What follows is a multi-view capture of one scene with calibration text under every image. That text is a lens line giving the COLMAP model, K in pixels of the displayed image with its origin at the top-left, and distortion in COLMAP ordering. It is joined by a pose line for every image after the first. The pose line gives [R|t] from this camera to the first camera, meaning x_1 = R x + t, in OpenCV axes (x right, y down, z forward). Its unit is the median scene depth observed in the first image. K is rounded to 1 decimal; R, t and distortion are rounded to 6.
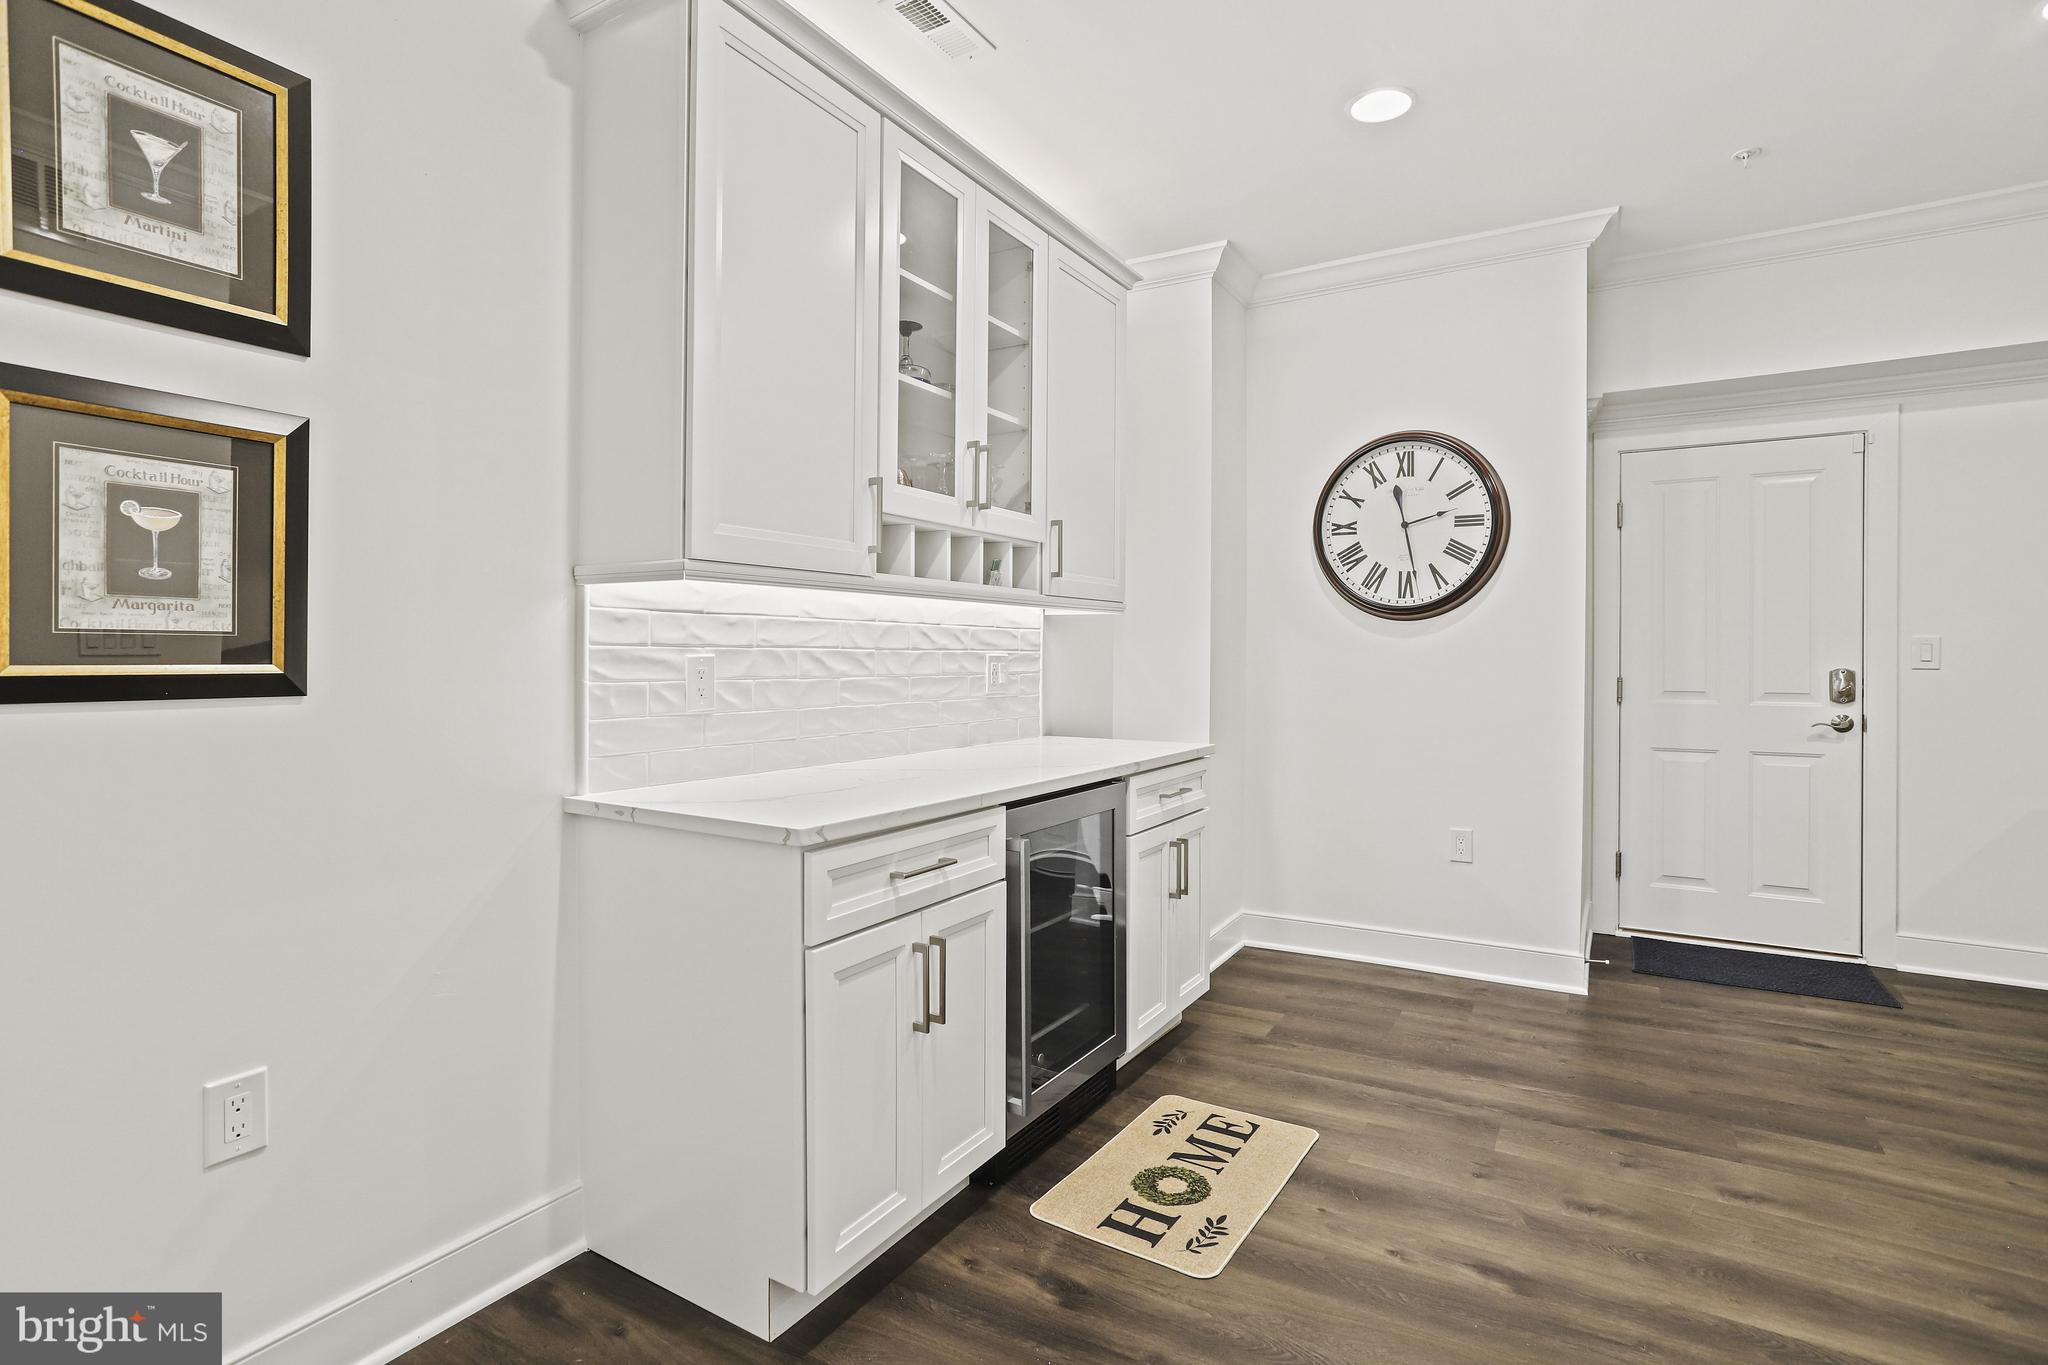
lens RADIAL K [[1004.7, 0, 1006.9], [0, 1004.7, 641.5], [0, 0, 1]] dist [-0.039954, 0.018296]
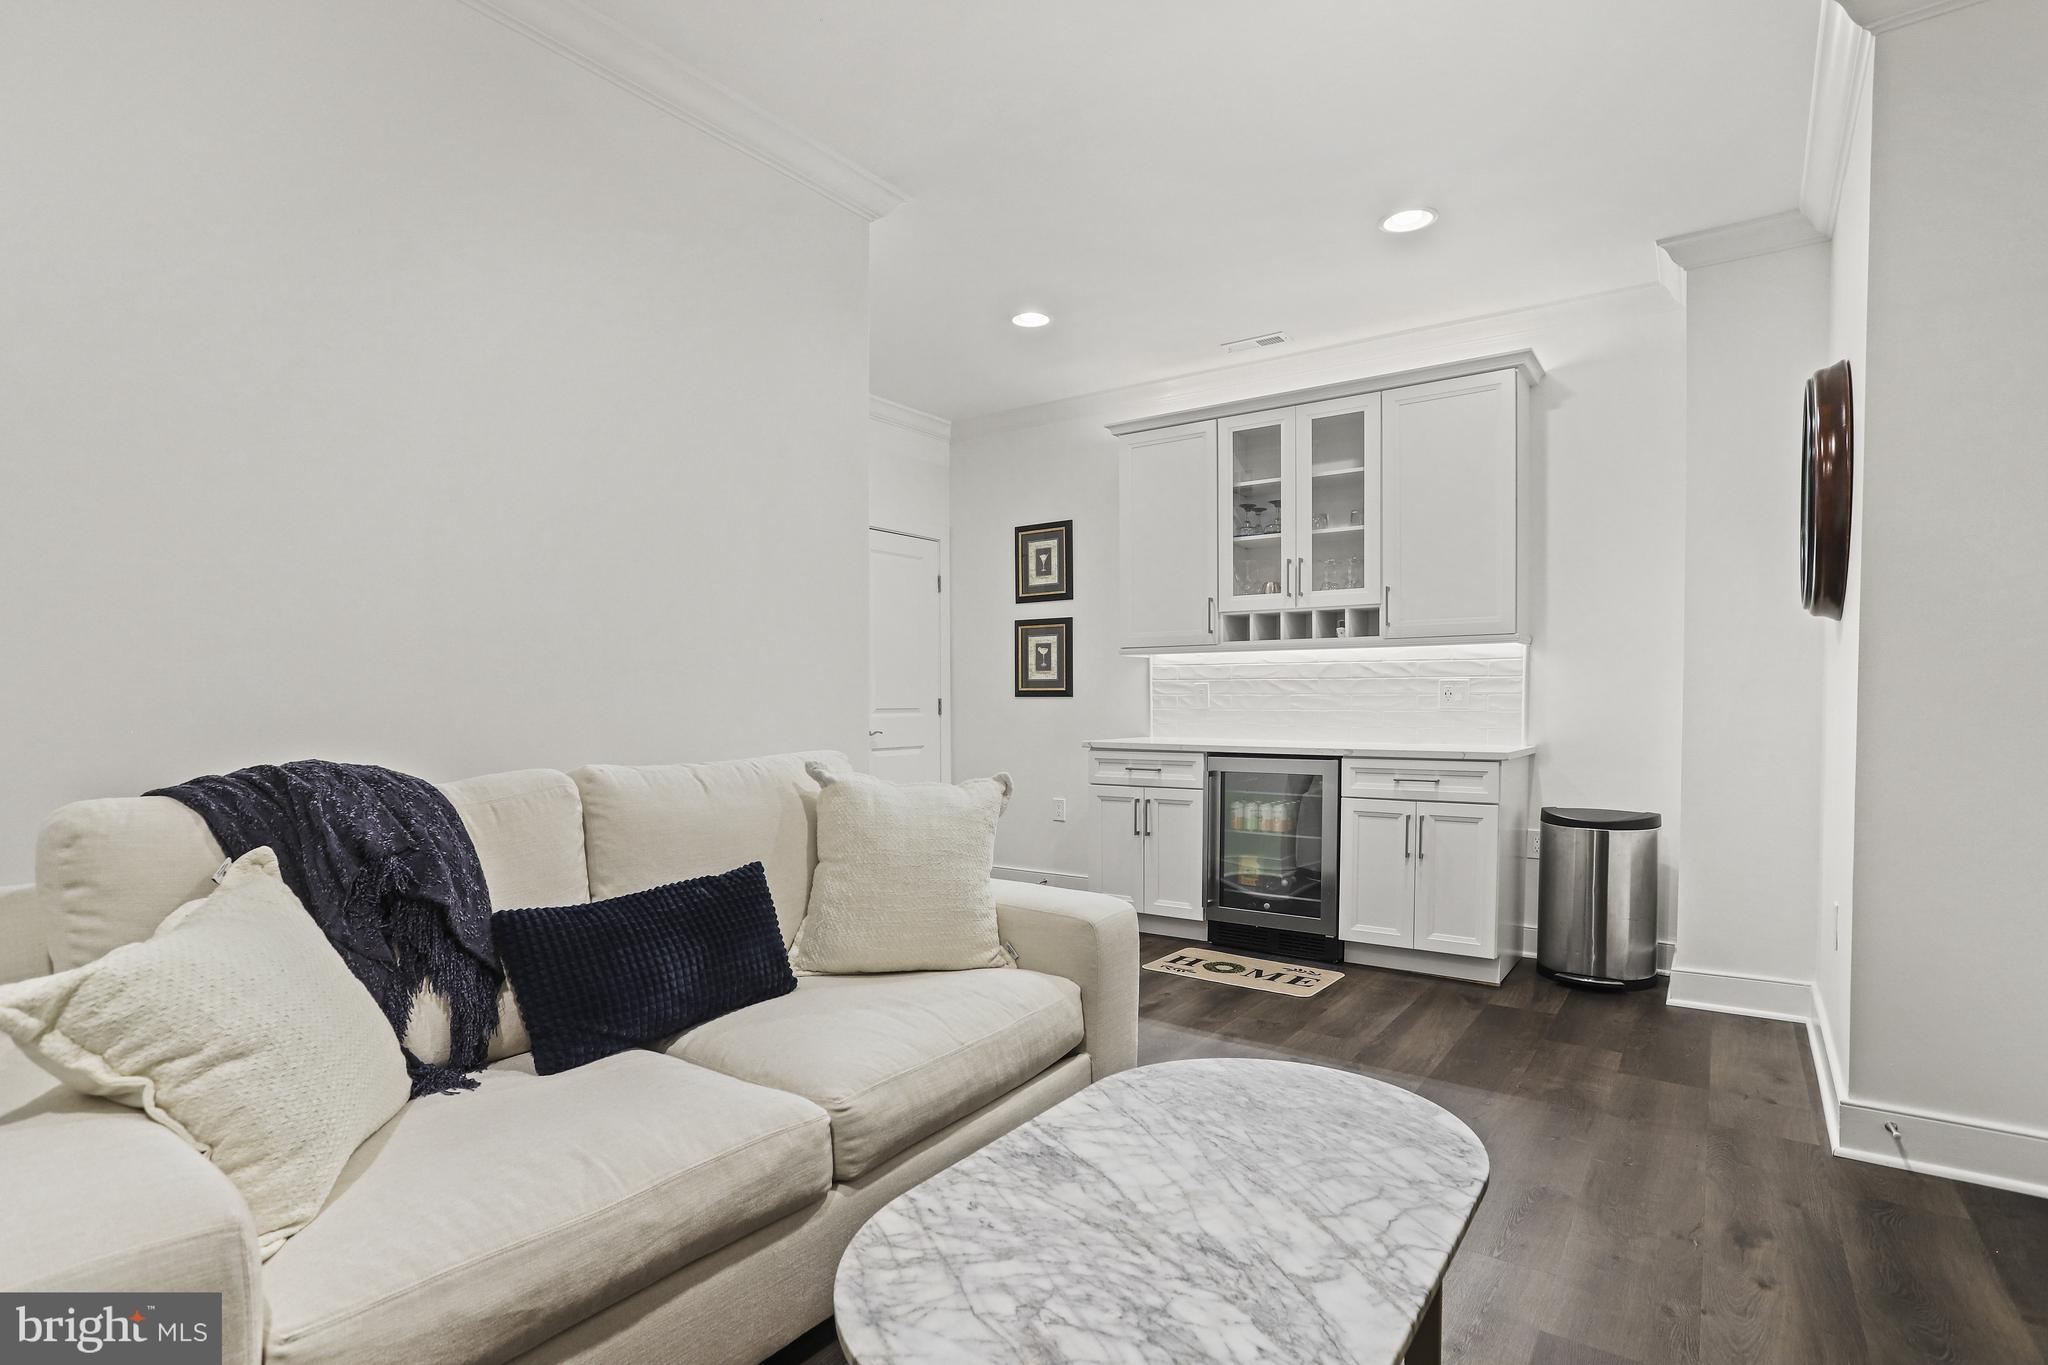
lens RADIAL K [[1004.7, 0, 1003.6], [0, 1004.7, 695.4], [0, 0, 1]] dist [-0.039954, 0.018296]
pose [[-0.087576, -0.011939, -0.996086, 1.583781], [0.009069, 0.999877, -0.012782, 0.052042], [0.996117, -0.010153, -0.087457, 0.592068]]
